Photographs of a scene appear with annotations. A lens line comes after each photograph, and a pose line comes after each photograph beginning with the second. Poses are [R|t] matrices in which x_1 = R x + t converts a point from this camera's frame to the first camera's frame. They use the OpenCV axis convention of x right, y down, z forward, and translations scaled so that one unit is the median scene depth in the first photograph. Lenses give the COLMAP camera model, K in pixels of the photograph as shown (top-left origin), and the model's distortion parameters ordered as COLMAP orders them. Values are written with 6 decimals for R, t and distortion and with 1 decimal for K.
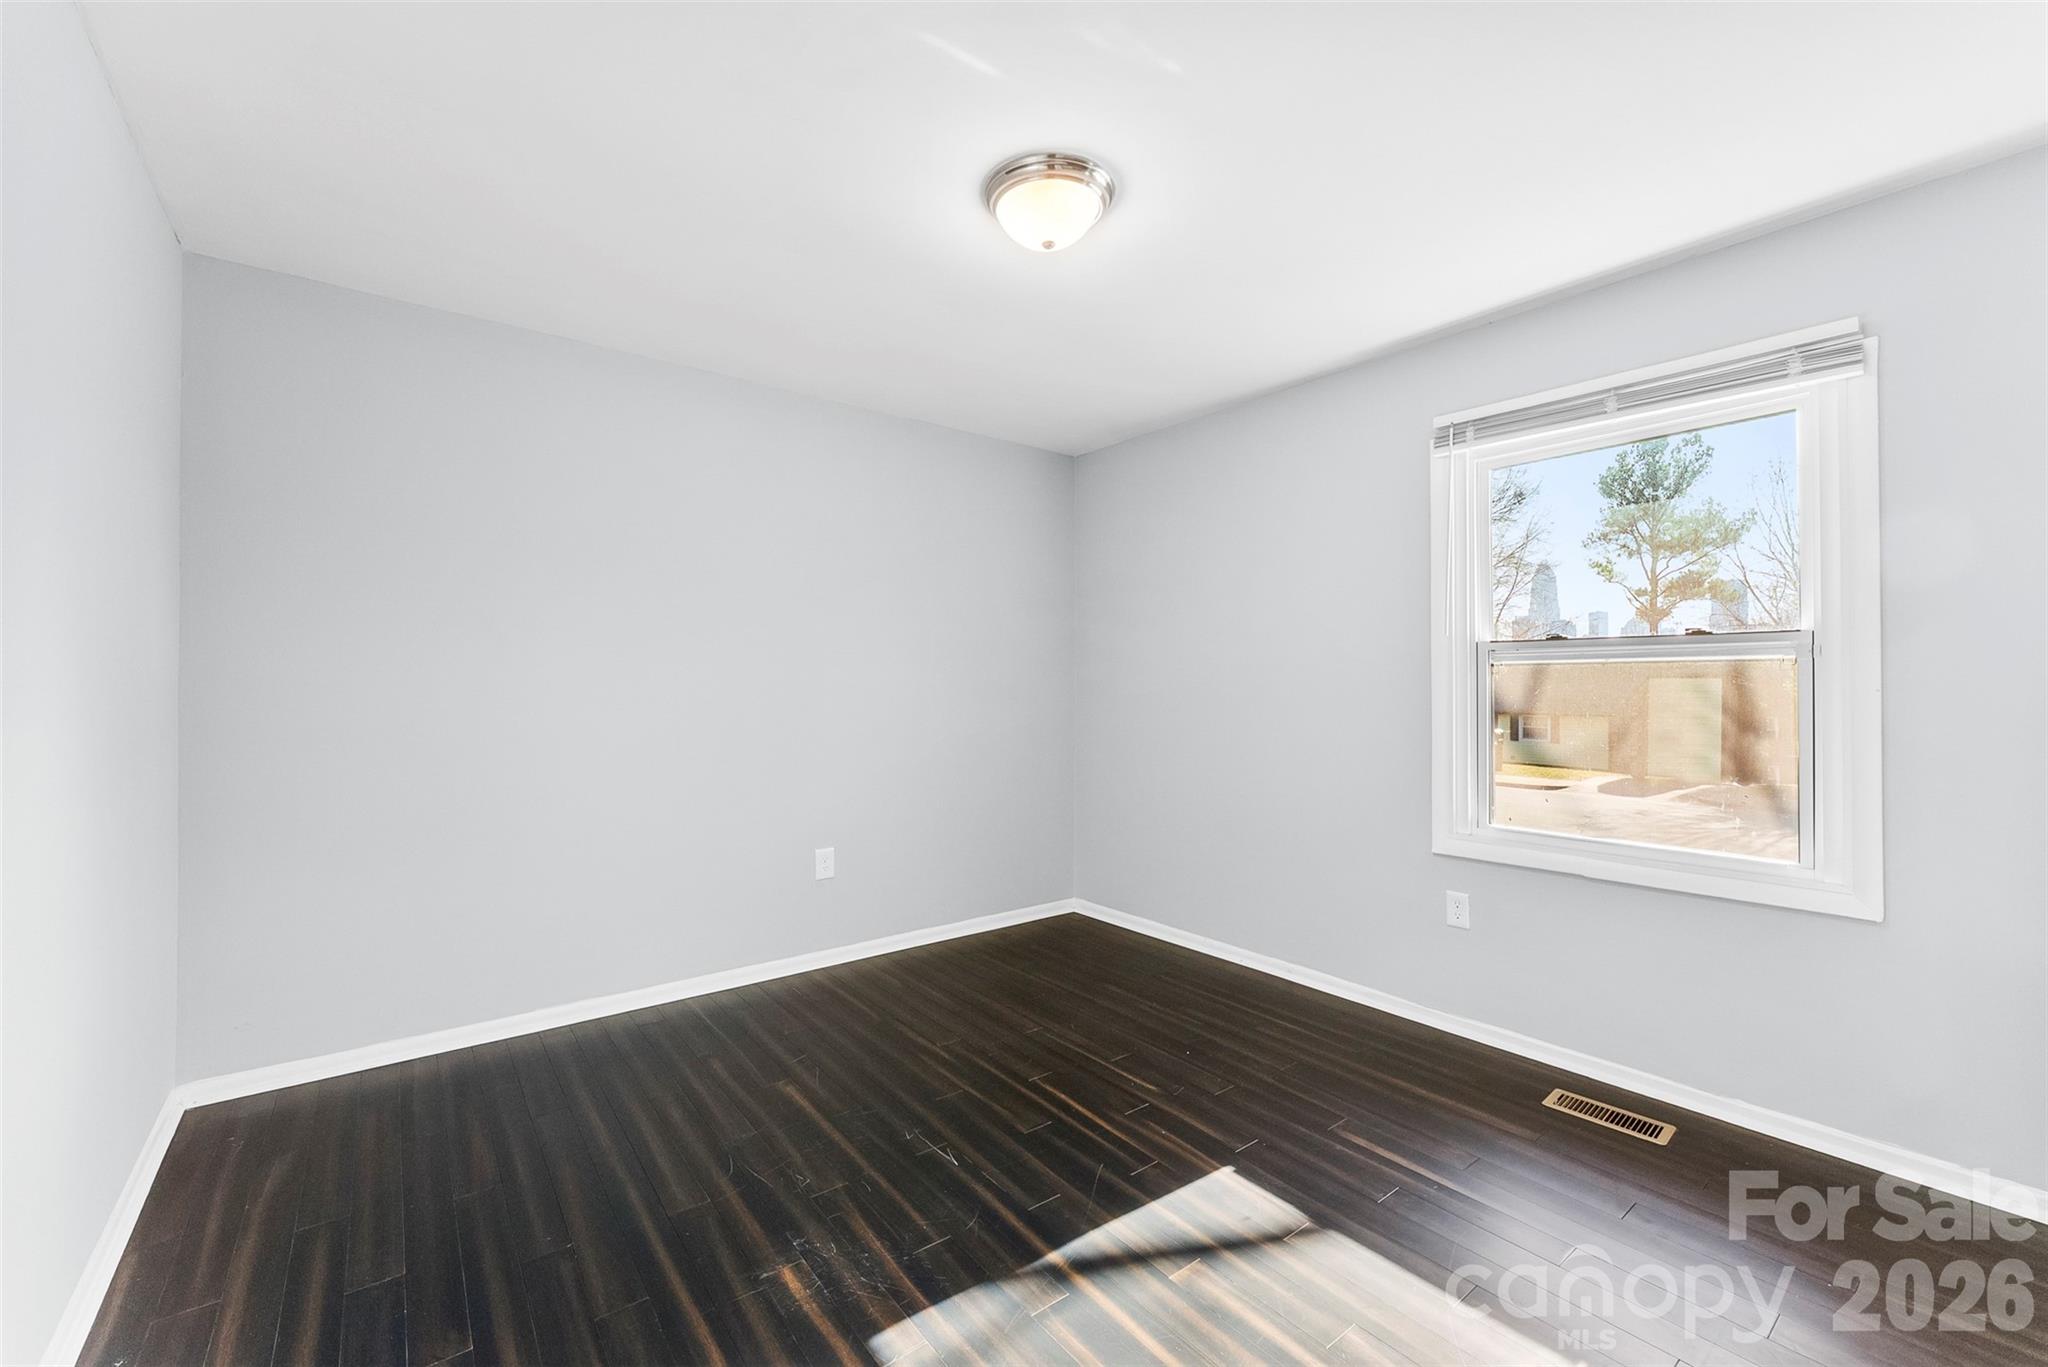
lens RADIAL K [[818.5, 0, 1024.4], [0, 818.5, 676.8], [0, 0, 1]] dist [0.001972, 0.000037]
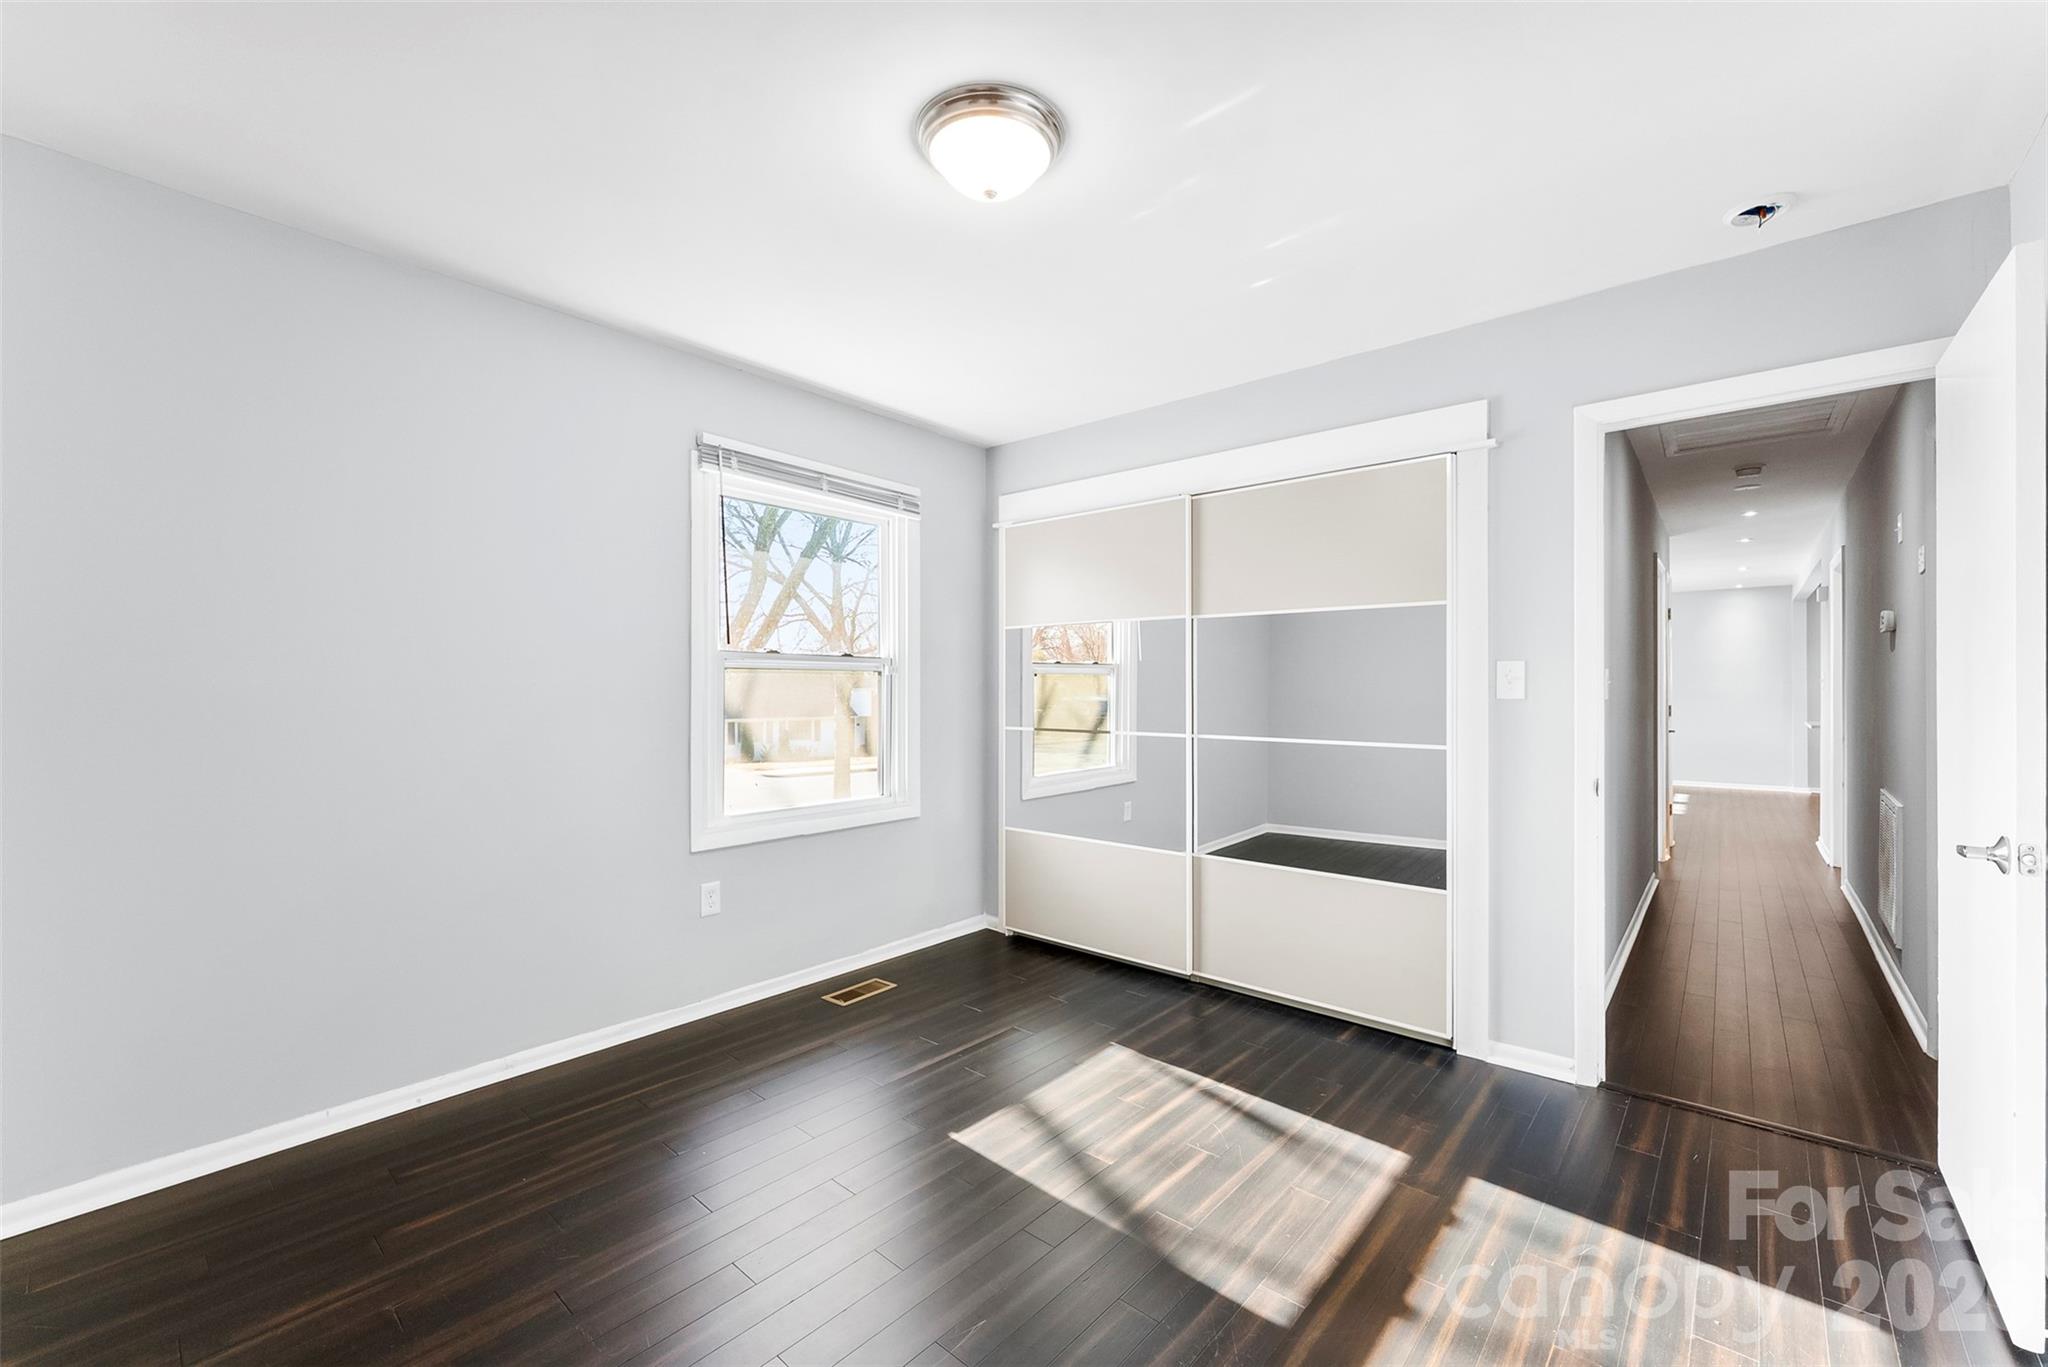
lens RADIAL K [[818.5, 0, 1024.4], [0, 818.5, 676.8], [0, 0, 1]] dist [0.001972, 0.000037]
pose [[-0.175075, 0.014132, 0.984454, -0.734997], [-0.012081, 0.999791, -0.016501, 0.007987], [-0.984481, -0.014782, -0.174867, 0.959564]]
